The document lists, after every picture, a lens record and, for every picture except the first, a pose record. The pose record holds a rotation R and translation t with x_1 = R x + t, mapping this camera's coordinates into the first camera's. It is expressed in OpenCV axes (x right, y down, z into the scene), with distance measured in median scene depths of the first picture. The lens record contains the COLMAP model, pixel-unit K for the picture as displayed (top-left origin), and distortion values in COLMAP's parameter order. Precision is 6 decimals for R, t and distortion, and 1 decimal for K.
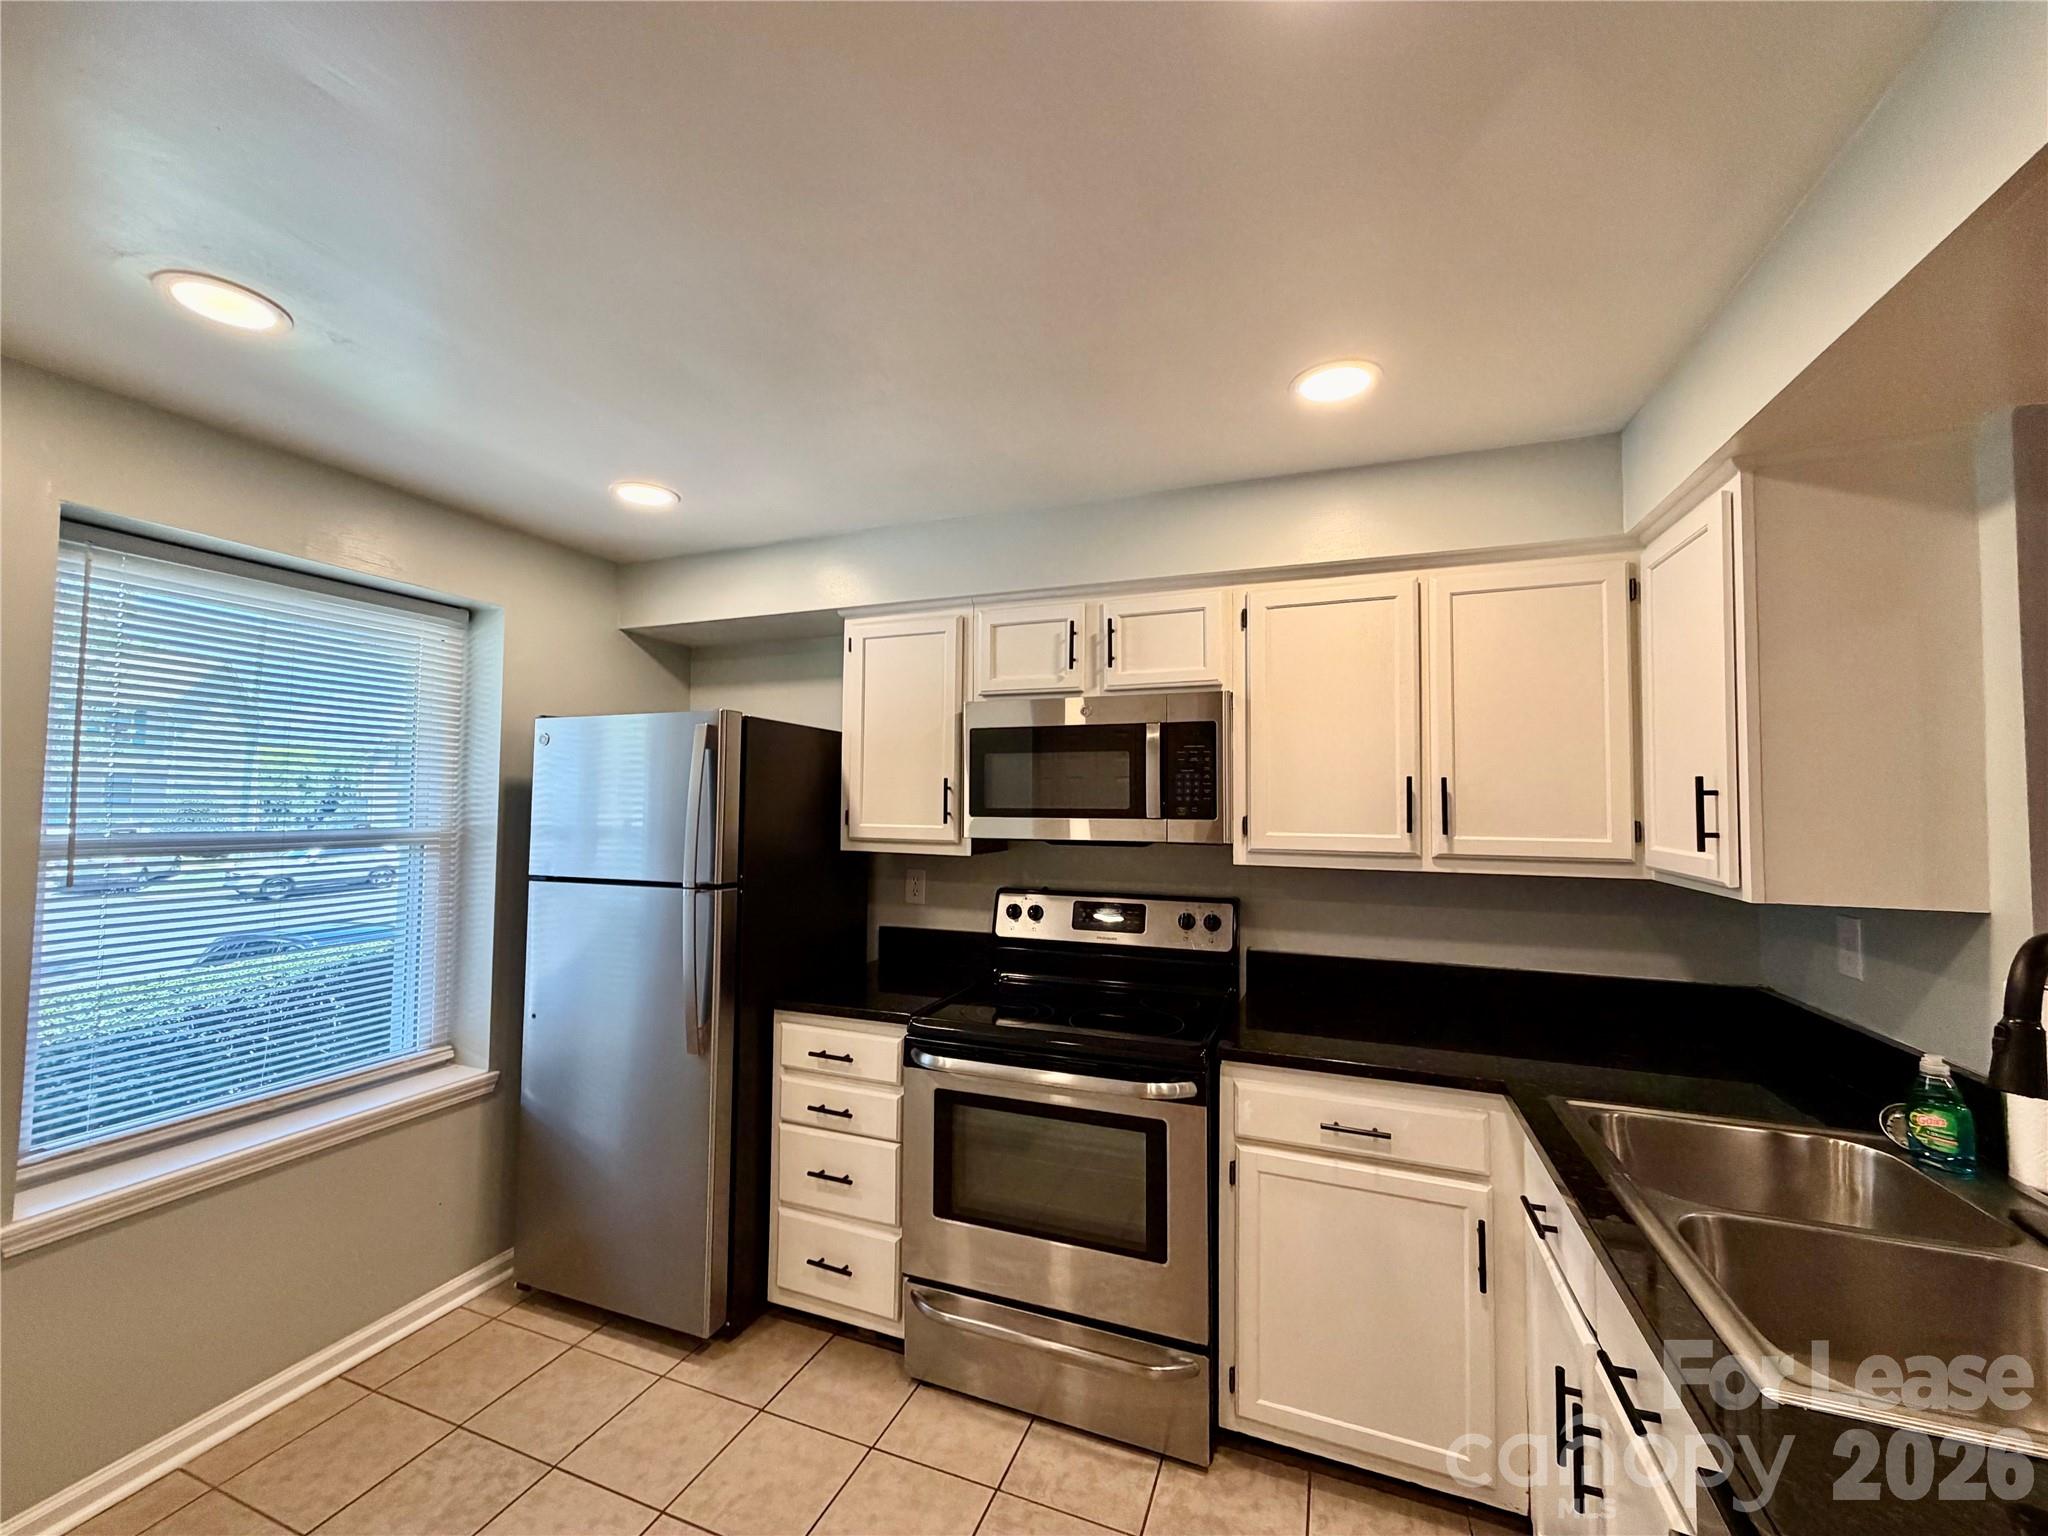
lens RADIAL K [[814.9, 0, 1016.8], [0, 814.9, 769.8], [0, 0, 1]] dist [-0.000306, 0.000257]
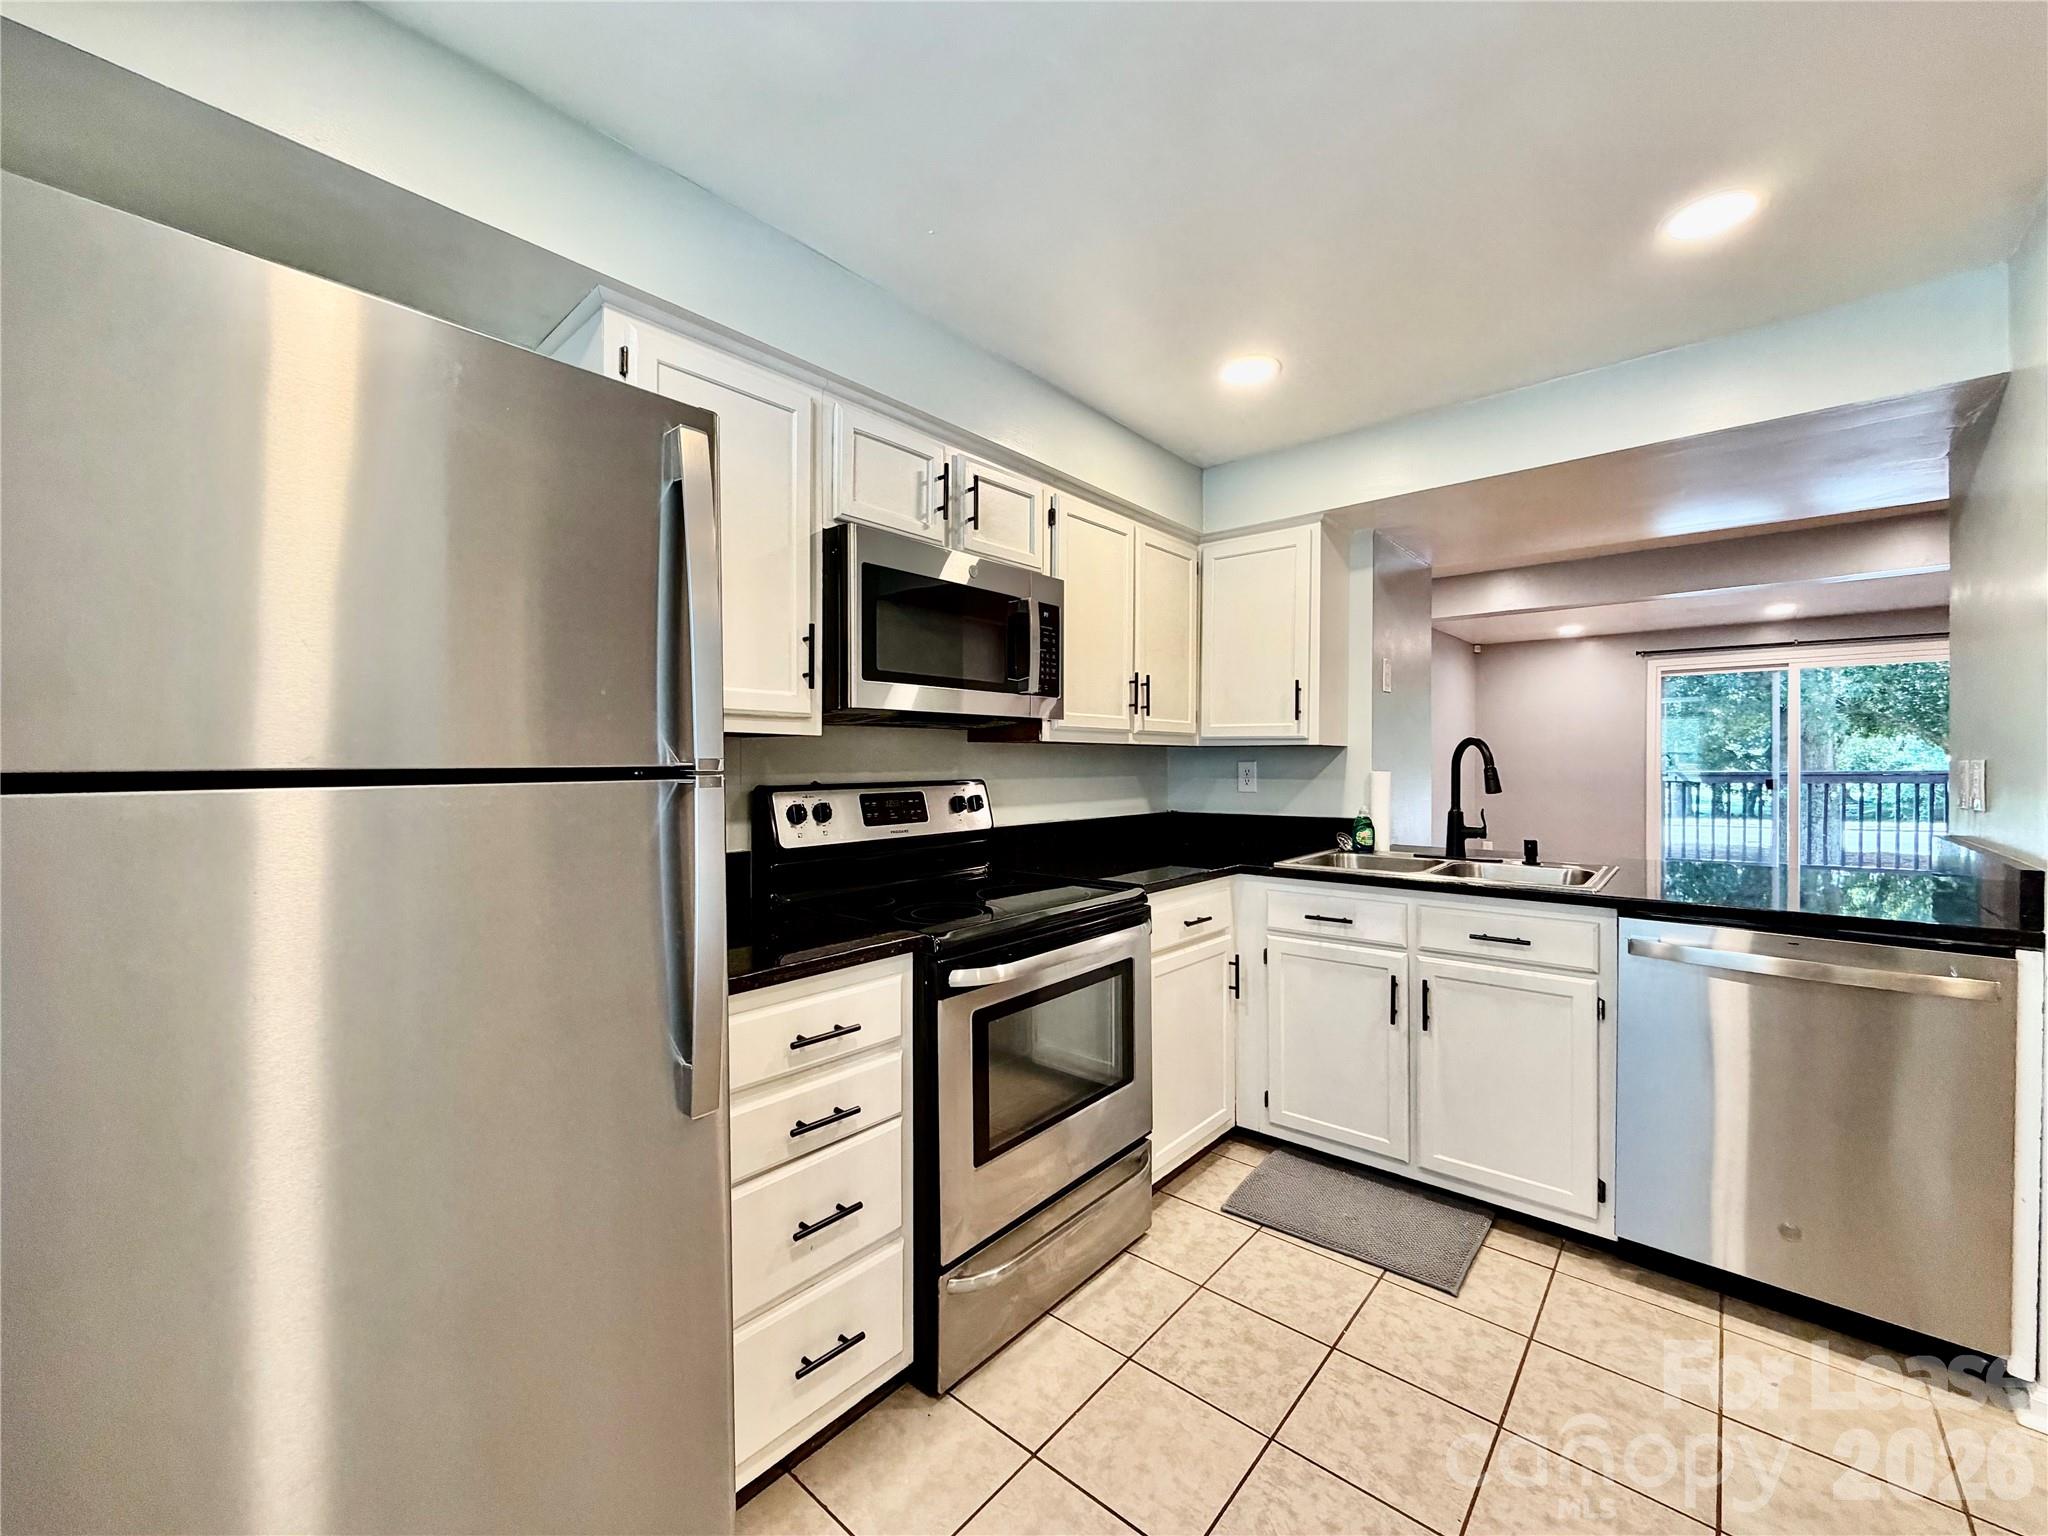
lens RADIAL K [[814.9, 0, 1016.8], [0, 814.9, 769.8], [0, 0, 1]] dist [-0.000306, 0.000257]
pose [[0.336932, -0.017728, 0.941362, -0.758335], [-0.033775, 0.998952, 0.030901, 0.118660], [-0.940923, -0.042206, 0.335980, 0.644229]]
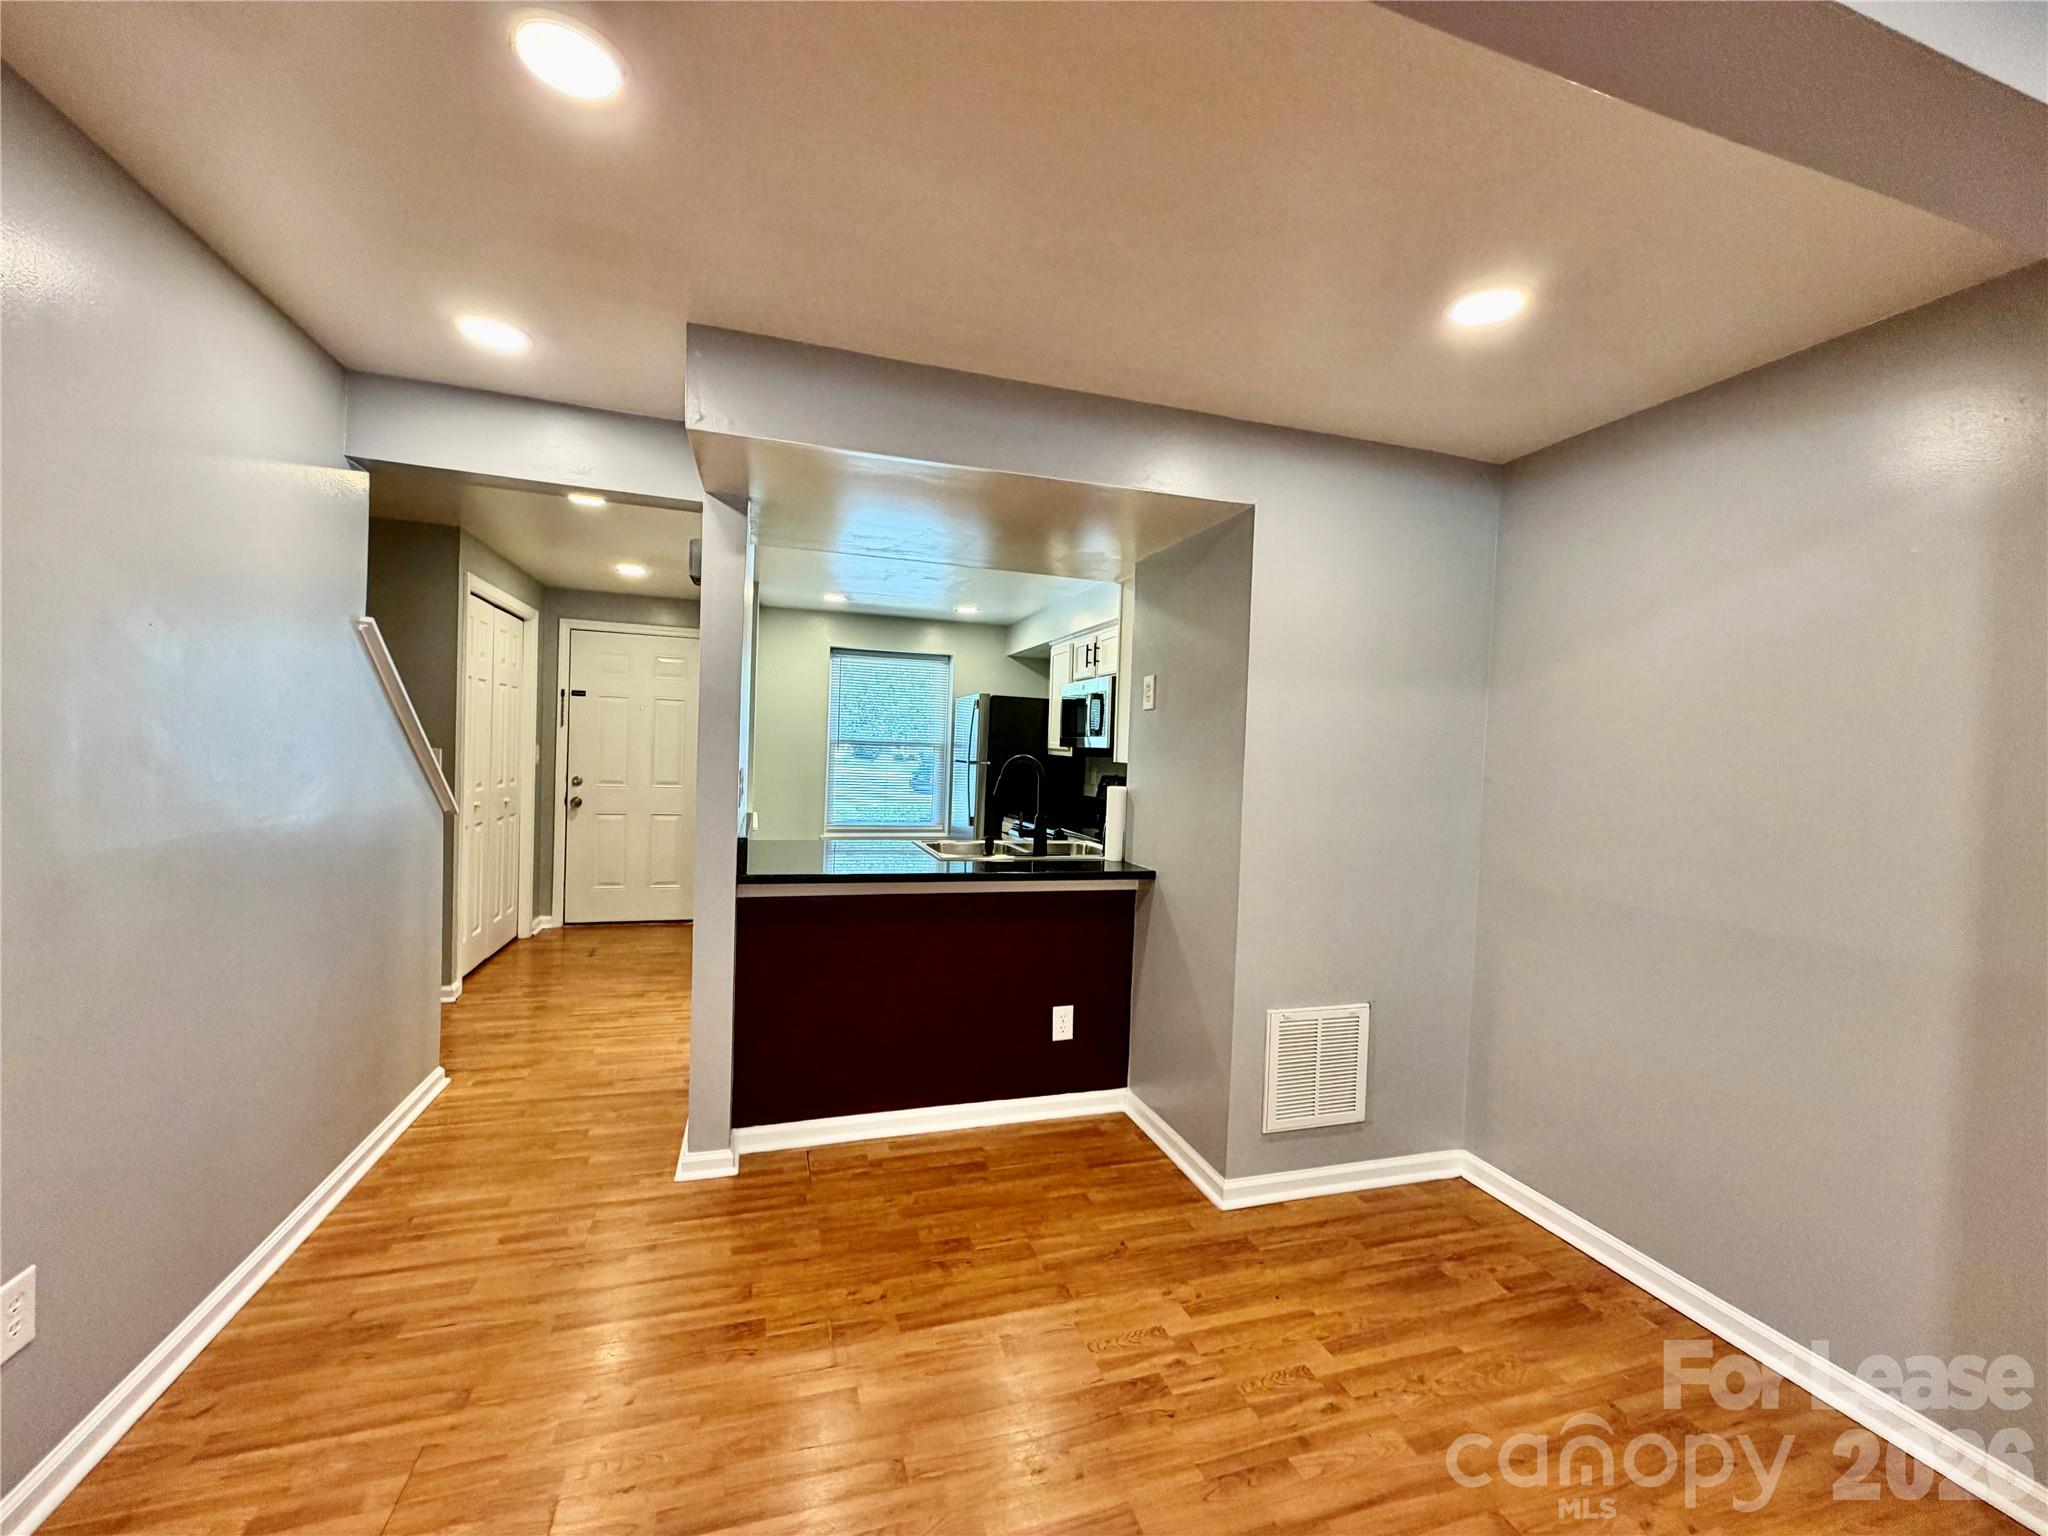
lens RADIAL K [[814.9, 0, 1016.8], [0, 814.9, 769.8], [0, 0, 1]] dist [-0.000306, 0.000257]
pose [[0.624506, 0.035209, -0.780226, 1.676002], [0.002594, 0.998884, 0.047152, 0.043278], [0.781016, -0.031471, 0.623717, -0.492850]]
